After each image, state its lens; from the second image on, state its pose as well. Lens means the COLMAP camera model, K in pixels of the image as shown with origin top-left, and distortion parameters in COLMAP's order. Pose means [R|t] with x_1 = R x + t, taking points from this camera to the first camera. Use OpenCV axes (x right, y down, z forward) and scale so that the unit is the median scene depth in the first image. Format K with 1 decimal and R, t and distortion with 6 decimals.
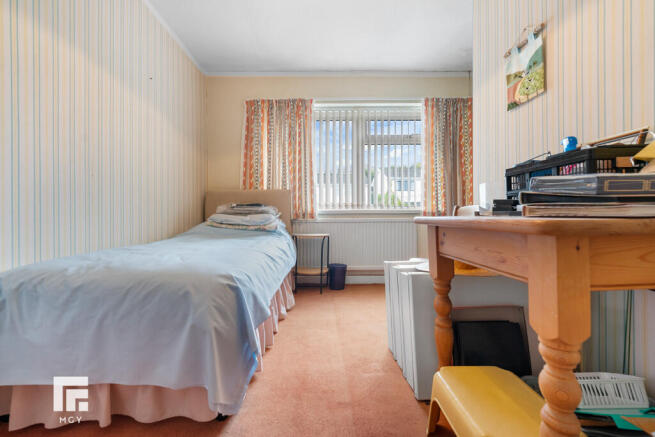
lens RADIAL K [[263.9, 0, 327.5], [0, 263.9, 218.5], [0, 0, 1]] dist [-0.000707, 0.000035]
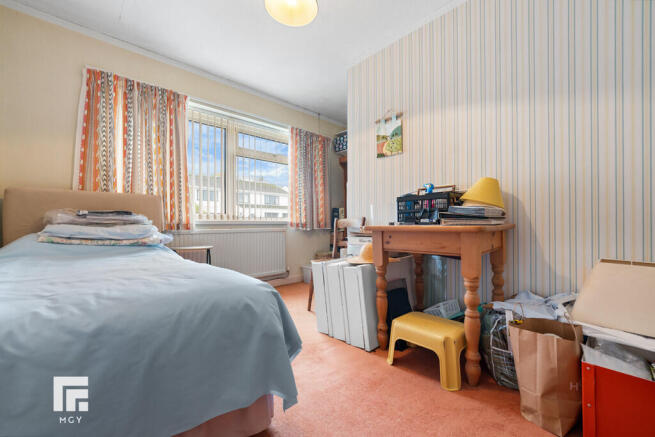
lens RADIAL K [[260.9, 0, 328.7], [0, 260.9, 228.6], [0, 0, 1]] dist [0.000517, -0.000078]
pose [[0.743510, -0.010362, 0.668644, -0.299494], [0.013335, 0.999911, 0.000667, 0.001802], [-0.668592, 0.008421, 0.743582, 0.028048]]
